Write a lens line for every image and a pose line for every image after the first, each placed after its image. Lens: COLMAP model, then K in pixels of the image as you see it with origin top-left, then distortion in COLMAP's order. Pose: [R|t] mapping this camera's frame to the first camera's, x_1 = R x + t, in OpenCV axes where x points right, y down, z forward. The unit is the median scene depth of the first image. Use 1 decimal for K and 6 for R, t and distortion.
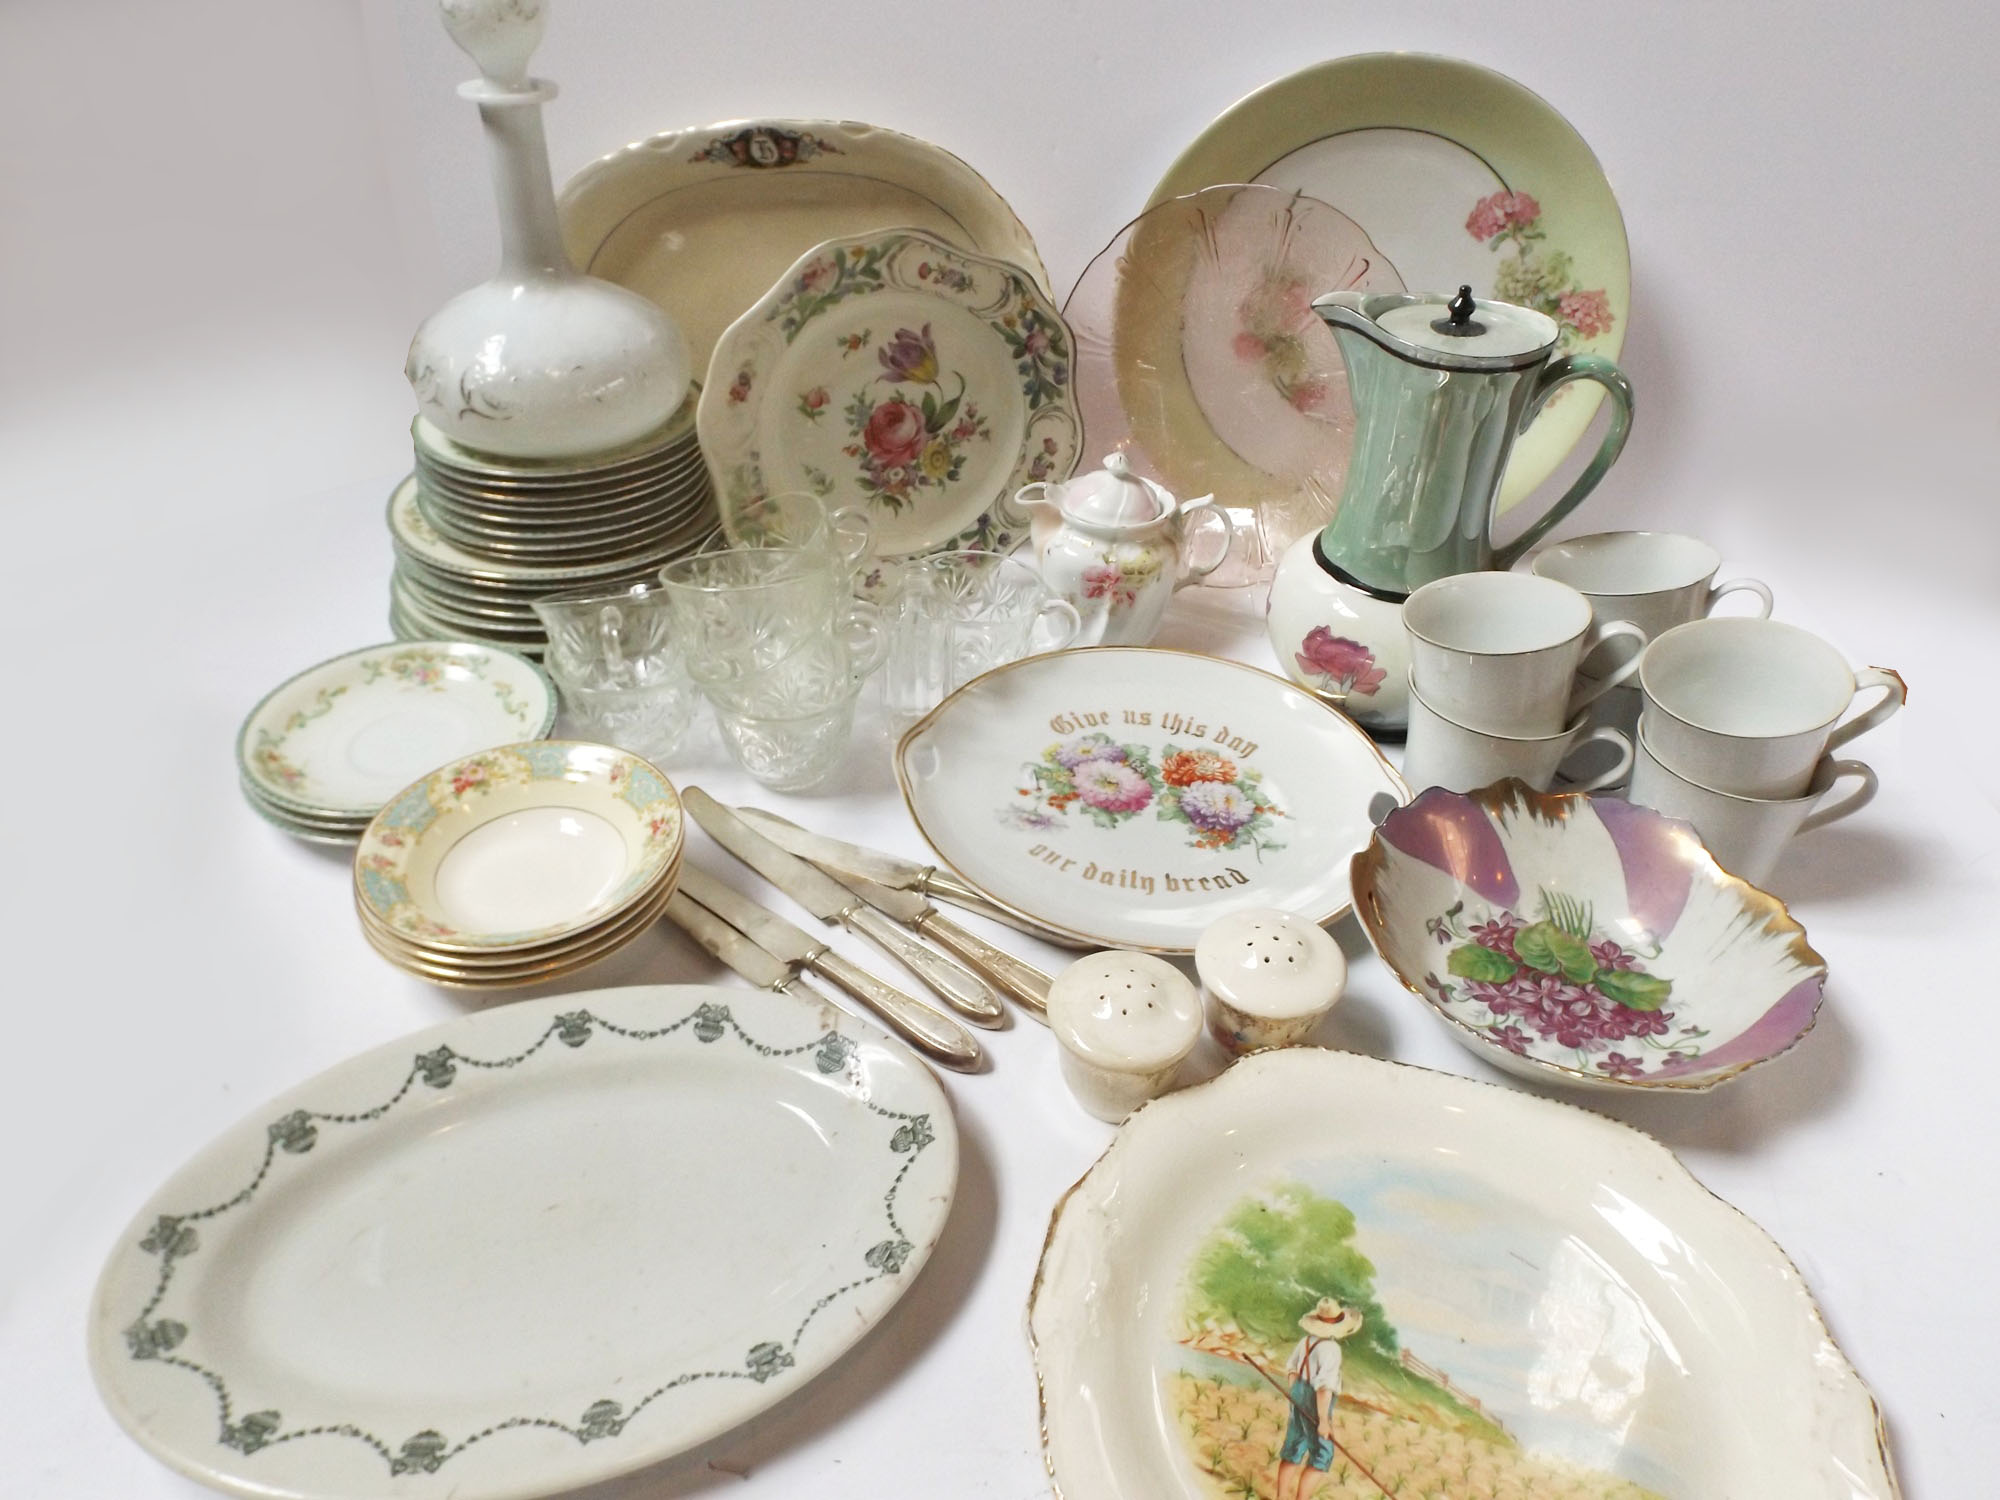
lens RADIAL K [[1419.4, 0, 1000.0], [0, 1419.4, 750.0], [0, 0, 1]] dist [0.009884, -0.020587]
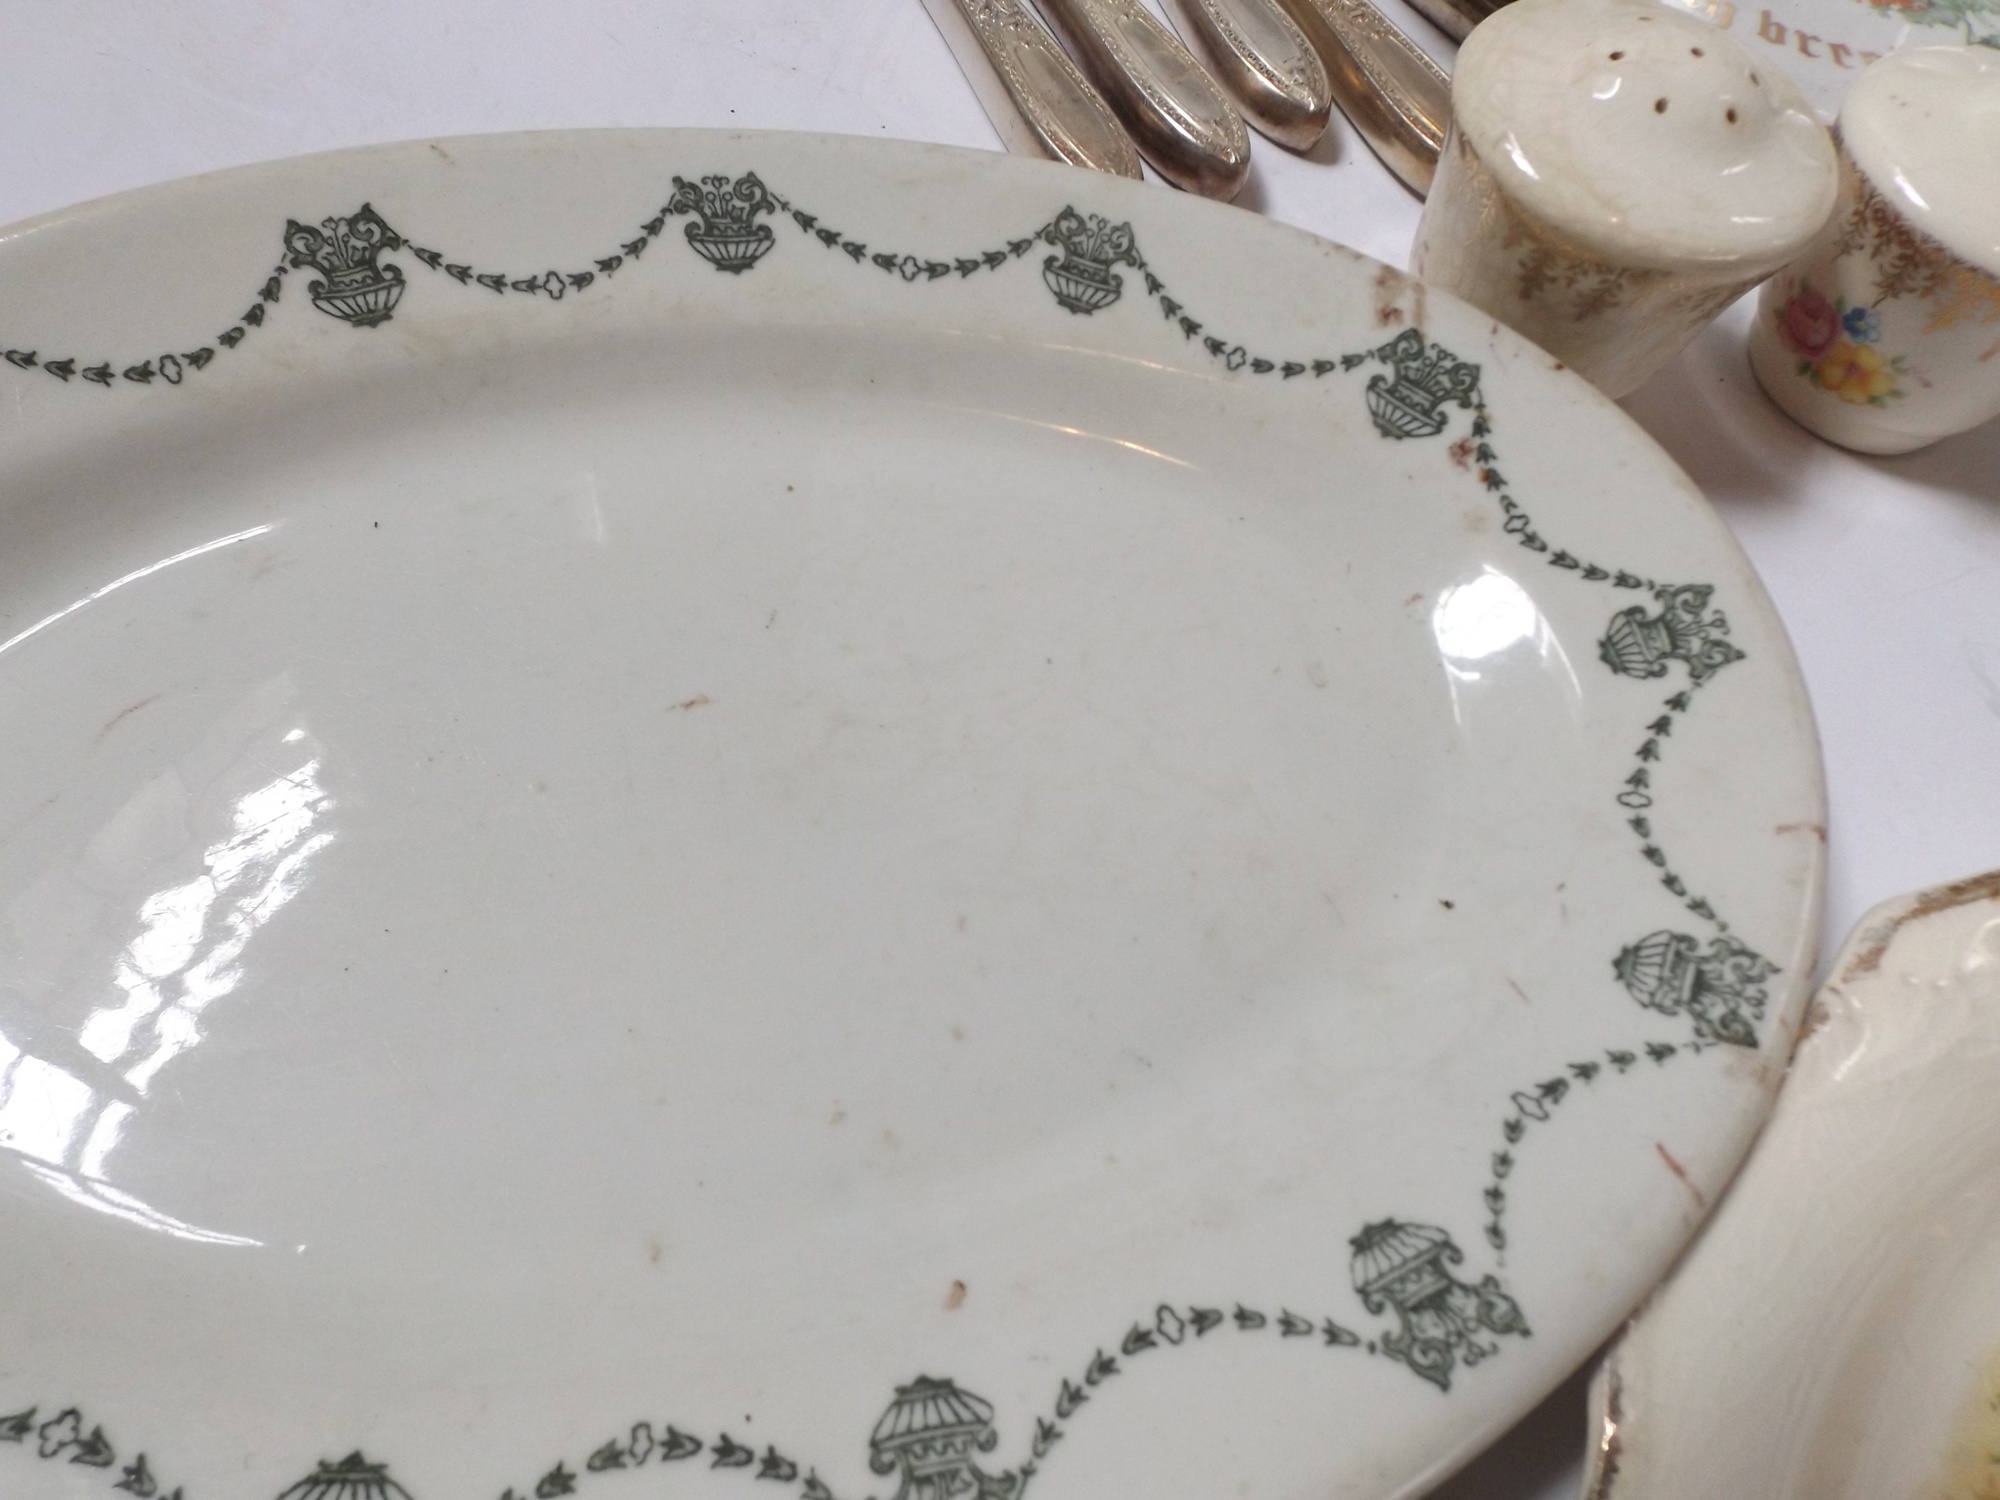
lens RADIAL K [[1419.4, 0, 1000.0], [0, 1419.4, 750.0], [0, 0, 1]] dist [0.009884, -0.020587]
pose [[0.989811, 0.125556, 0.067154, -0.240415], [-0.141941, 0.907379, 0.395621, 0.166993], [-0.011262, -0.401122, 0.915955, 0.615751]]
